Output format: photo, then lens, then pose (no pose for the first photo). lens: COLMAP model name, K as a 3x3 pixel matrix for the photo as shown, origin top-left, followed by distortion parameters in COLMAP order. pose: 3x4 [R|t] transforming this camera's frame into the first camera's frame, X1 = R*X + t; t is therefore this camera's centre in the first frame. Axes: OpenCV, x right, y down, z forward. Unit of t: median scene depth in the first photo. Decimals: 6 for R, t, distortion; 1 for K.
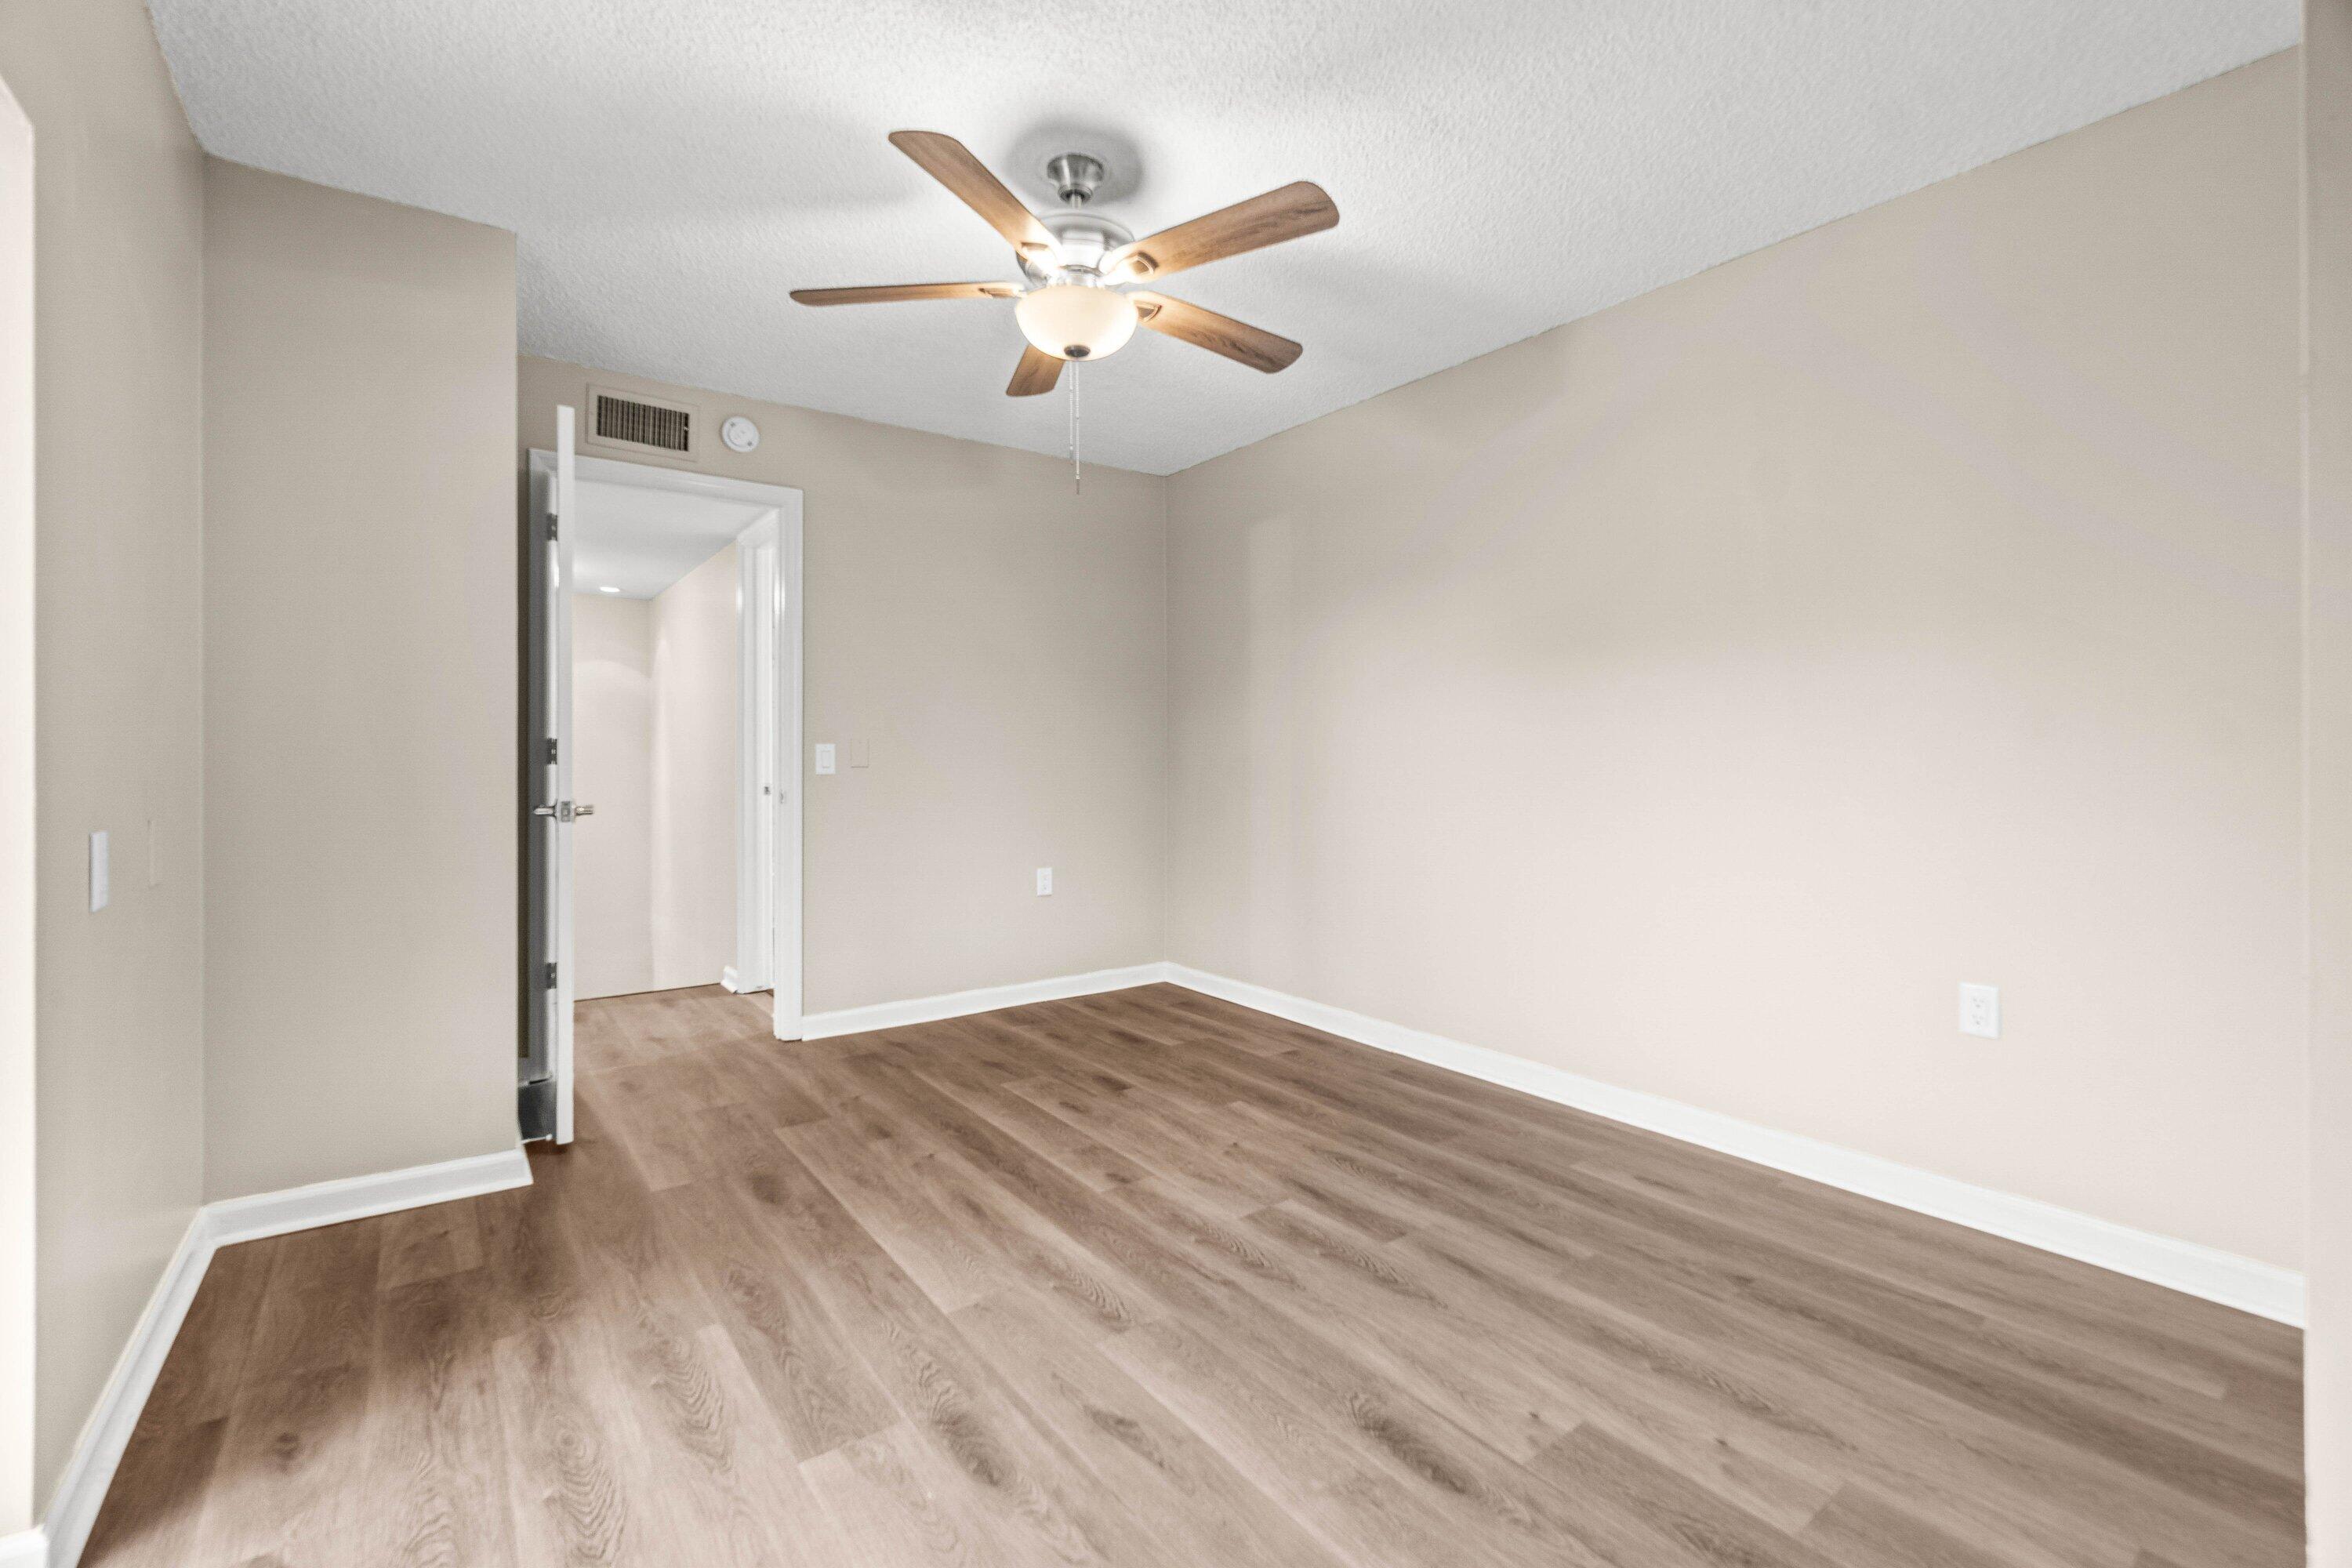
lens RADIAL K [[1039.3, 0, 1165.3], [0, 1039.3, 787.4], [0, 0, 1]] dist [-0.003995, 0.000495]
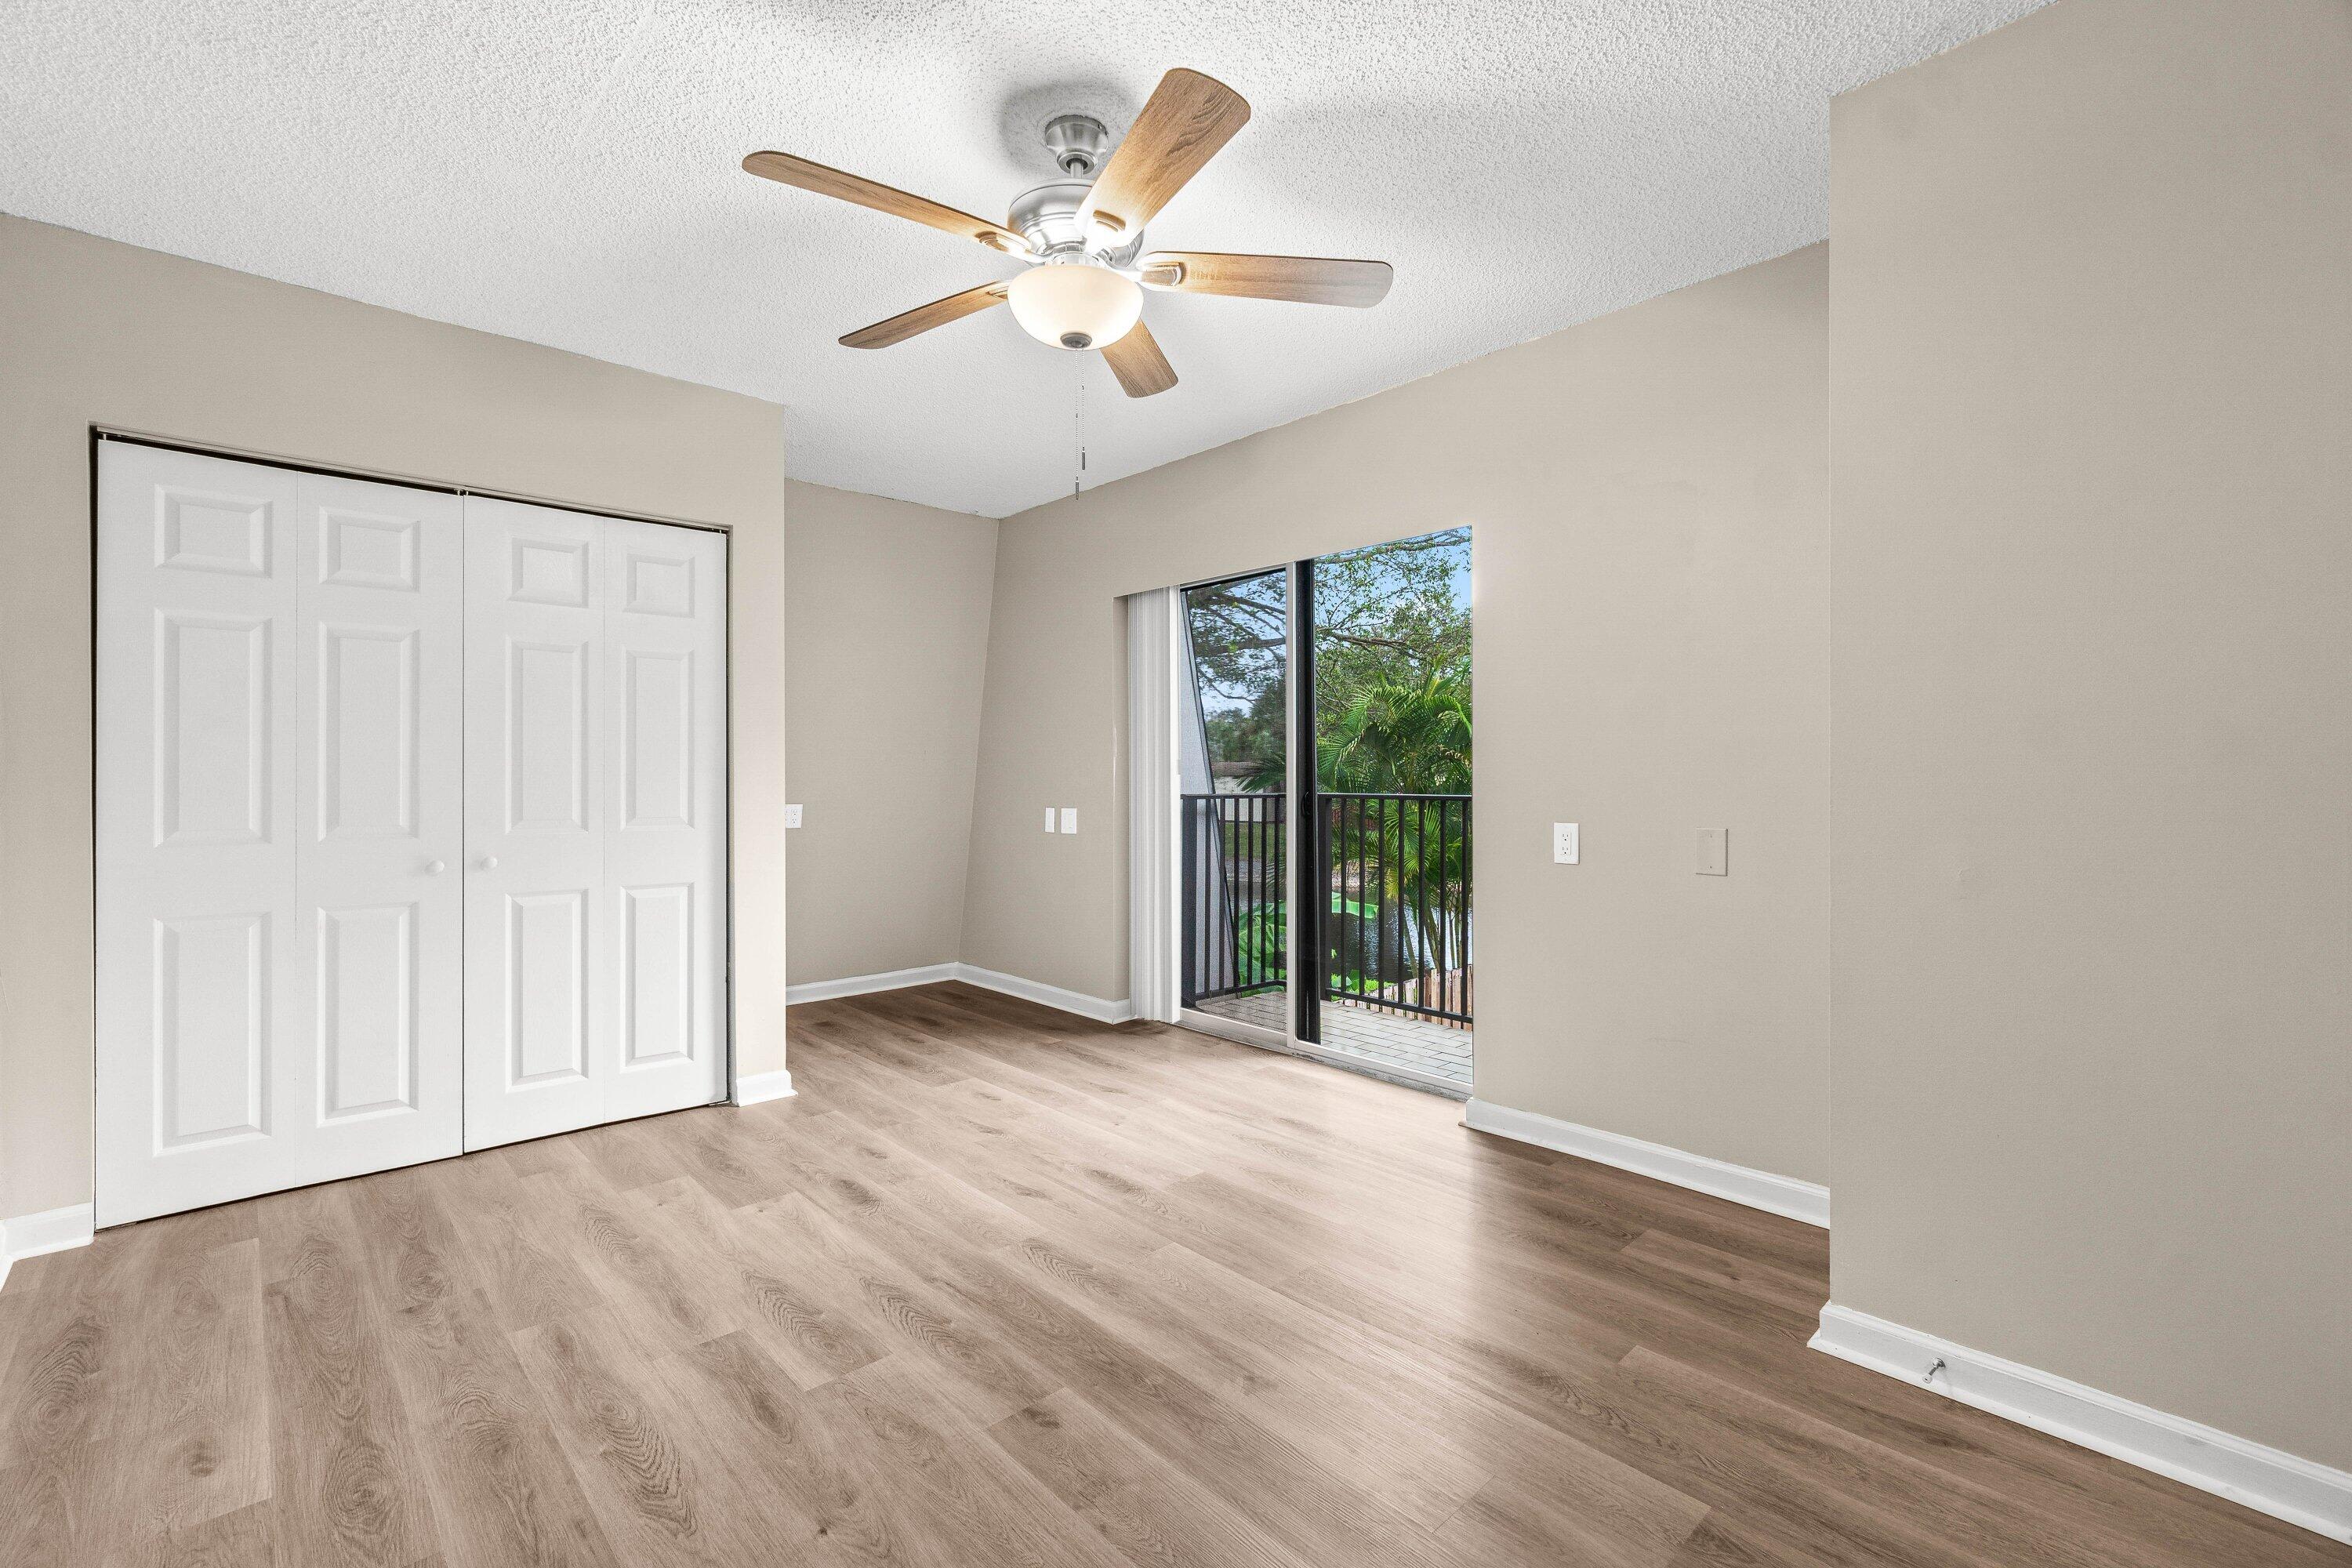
lens RADIAL K [[1039.3, 0, 1165.3], [0, 1039.3, 787.4], [0, 0, 1]] dist [-0.003995, 0.000495]
pose [[-0.994573, 0.004599, -0.103943, -0.073566], [0.000022, 0.999032, 0.043991, -0.081460], [0.104045, 0.043750, -0.993610, 2.124625]]
